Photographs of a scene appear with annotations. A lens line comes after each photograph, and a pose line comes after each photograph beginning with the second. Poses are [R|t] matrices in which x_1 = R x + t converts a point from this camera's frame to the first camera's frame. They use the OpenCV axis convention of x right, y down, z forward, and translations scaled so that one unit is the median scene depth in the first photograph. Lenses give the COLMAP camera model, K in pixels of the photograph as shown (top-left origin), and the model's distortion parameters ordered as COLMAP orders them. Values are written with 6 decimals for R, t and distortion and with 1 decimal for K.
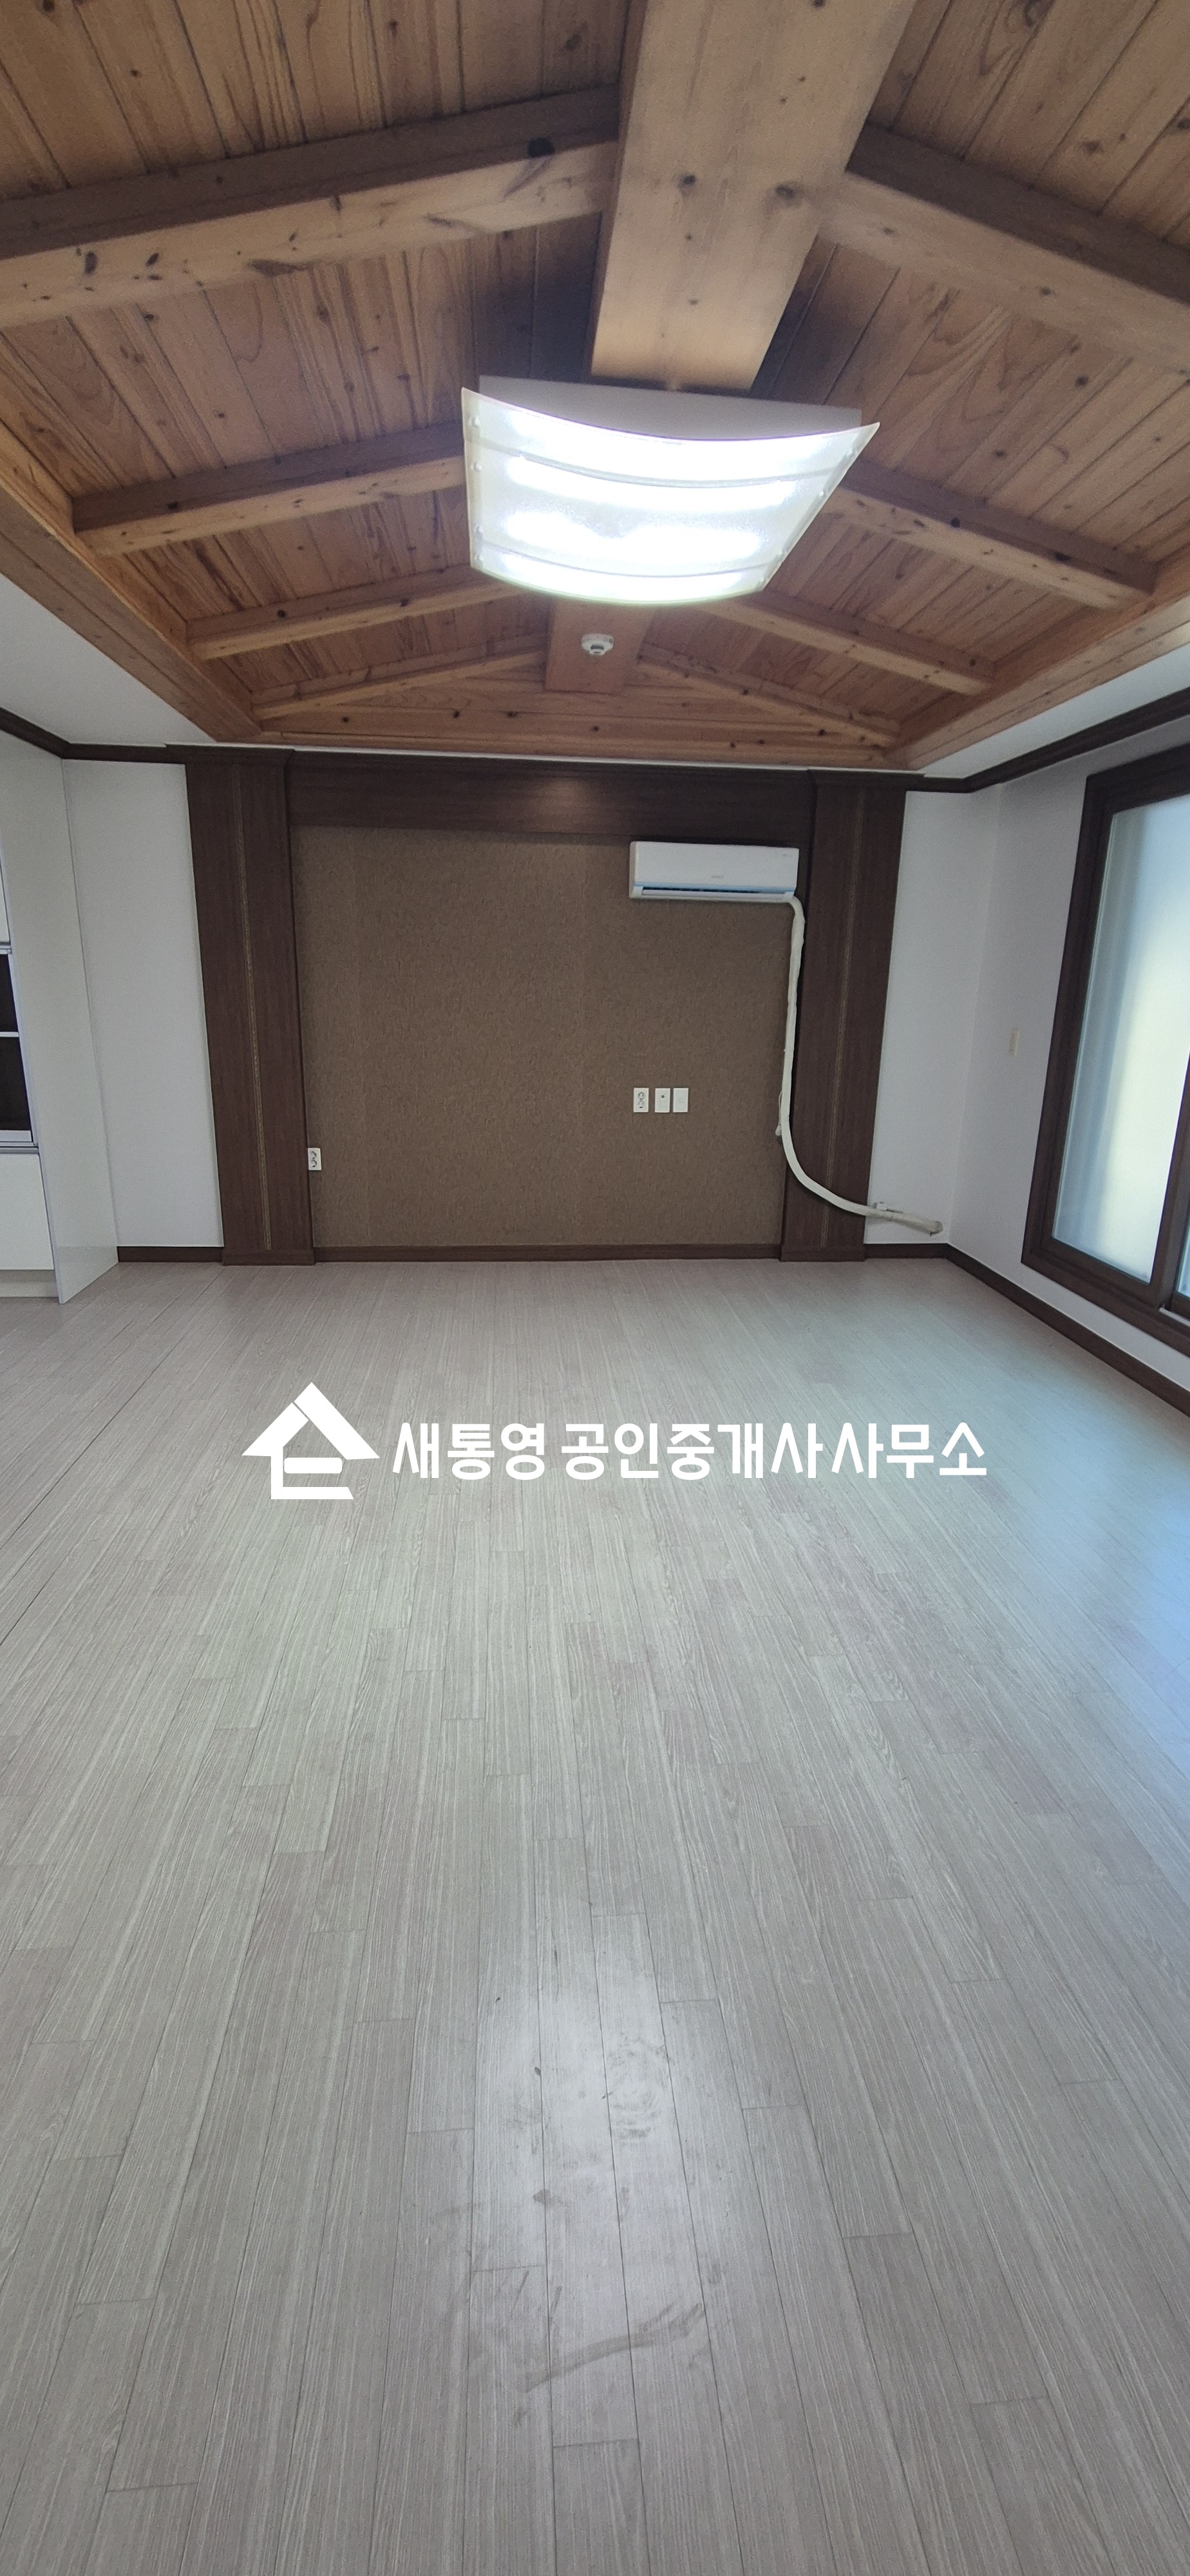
lens RADIAL K [[1052.7, 0, 596.9], [0, 1052.7, 1280.2], [0, 0, 1]] dist [-0.000016, 0.000078]
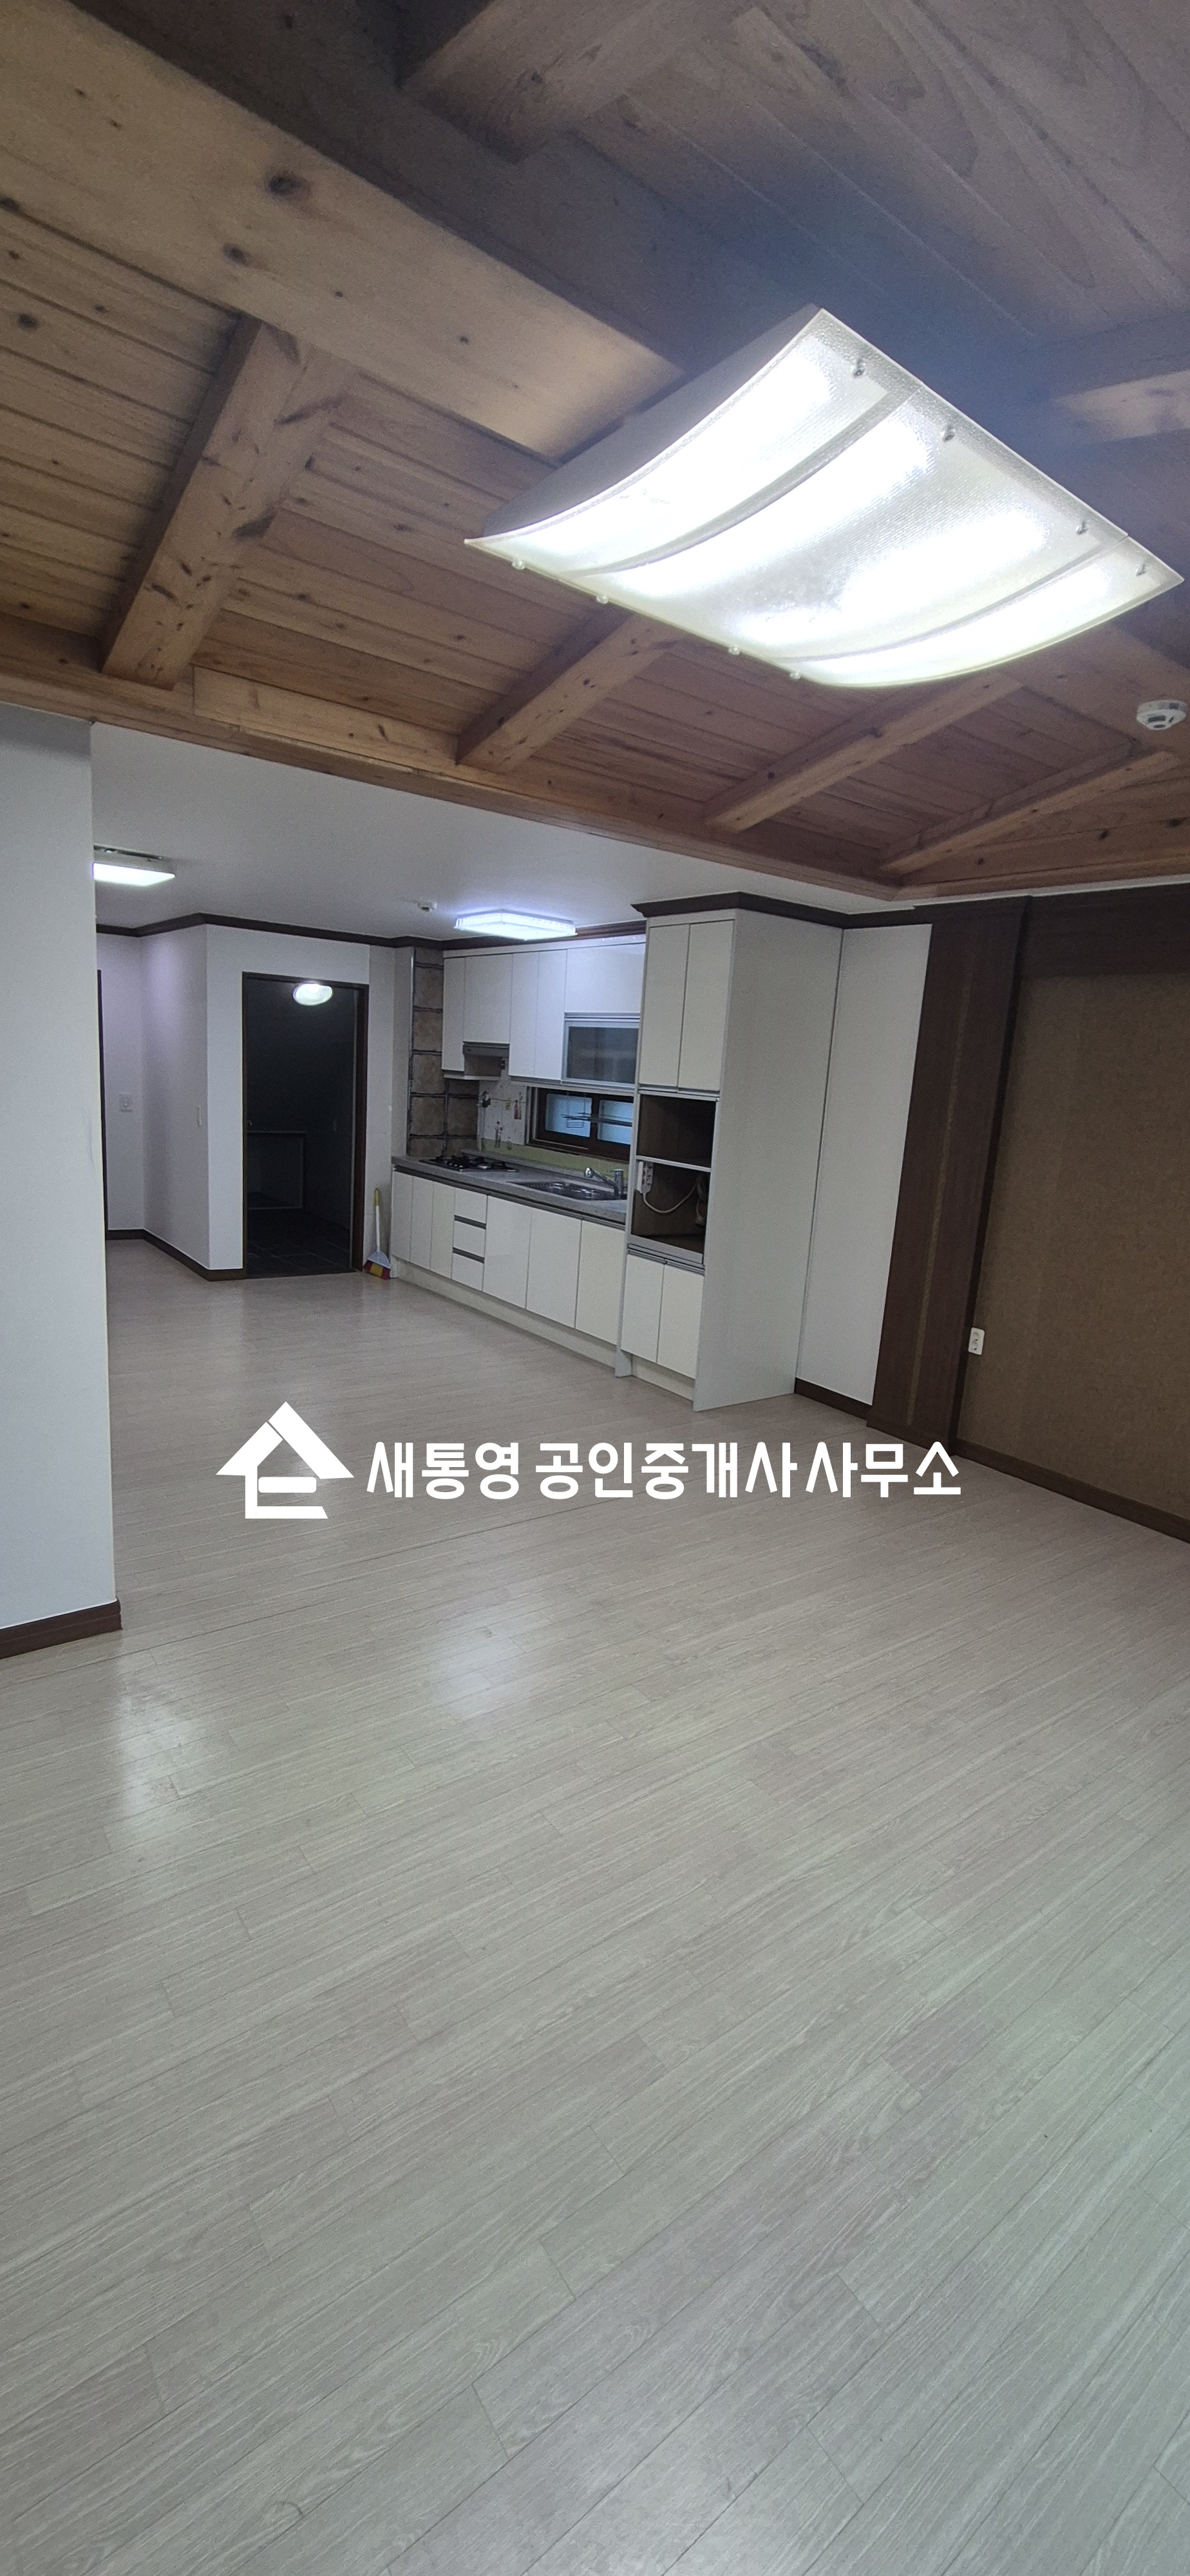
lens RADIAL K [[1052.7, 0, 596.8], [0, 1052.7, 1281.5], [0, 0, 1]] dist [-0.000016, 0.000078]
pose [[0.528504, 0.187003, -0.828078, 0.374571], [-0.291475, 0.956111, 0.029888, -0.128527], [0.797324, 0.225568, 0.559815, 0.326085]]
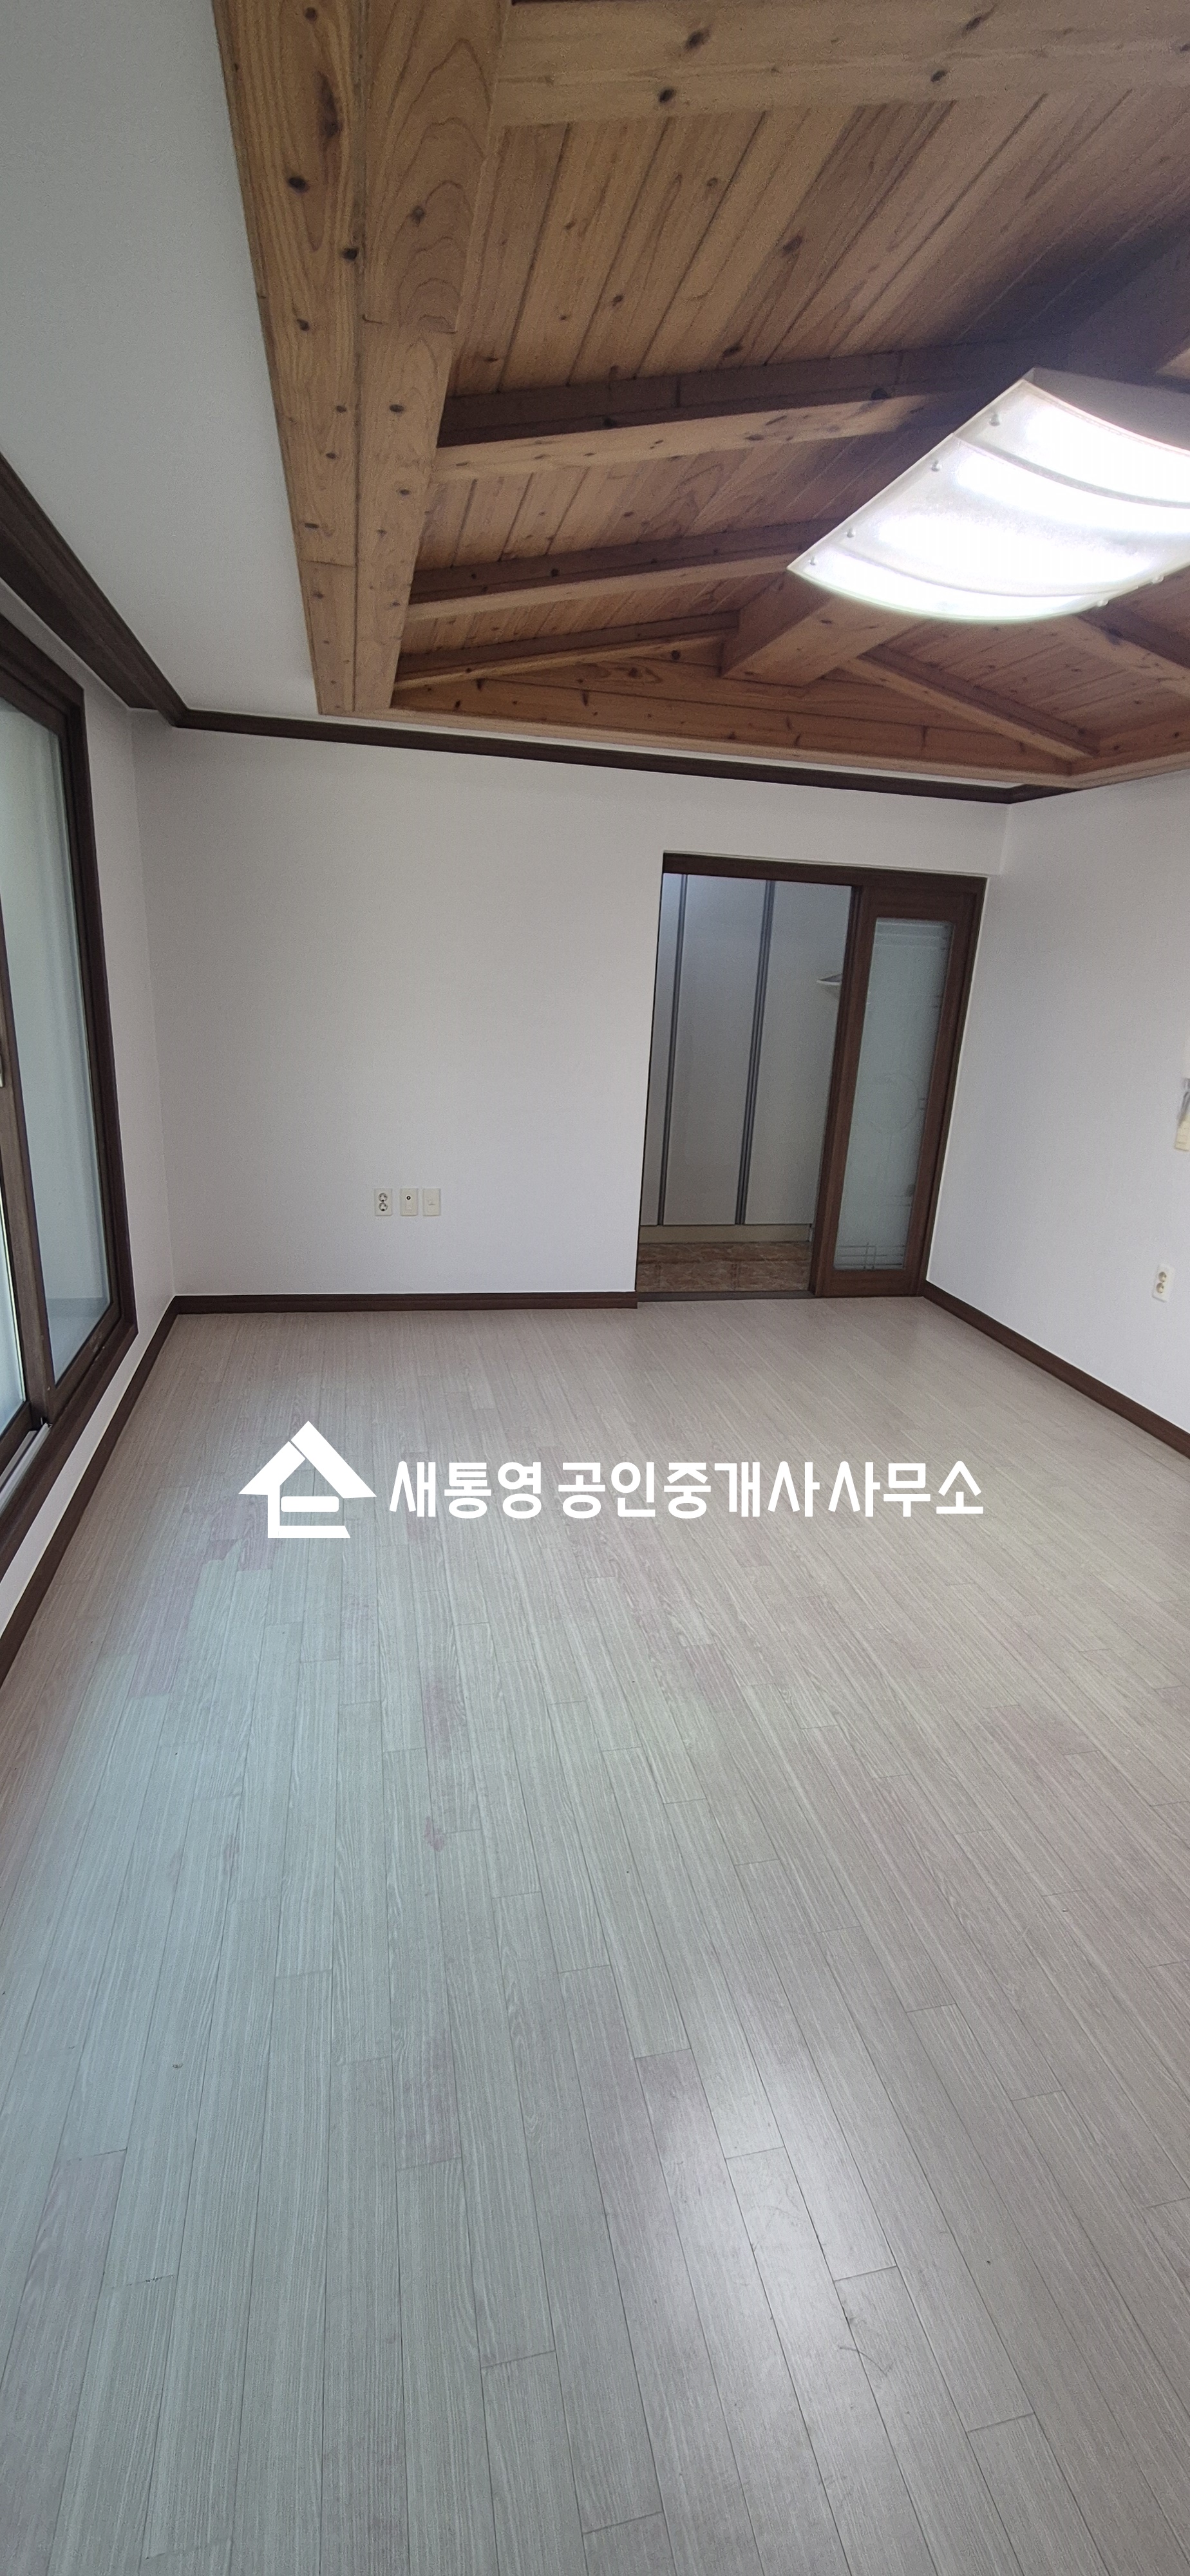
lens RADIAL K [[1052.7, 0, 592.4], [0, 1052.7, 1302.9], [0, 0, 1]] dist [-0.000016, 0.000078]
pose [[-0.989324, -0.028889, -0.142838, 0.302354], [-0.105573, 0.817735, 0.565830, -0.365212], [0.100458, 0.574869, -0.812055, 1.147924]]
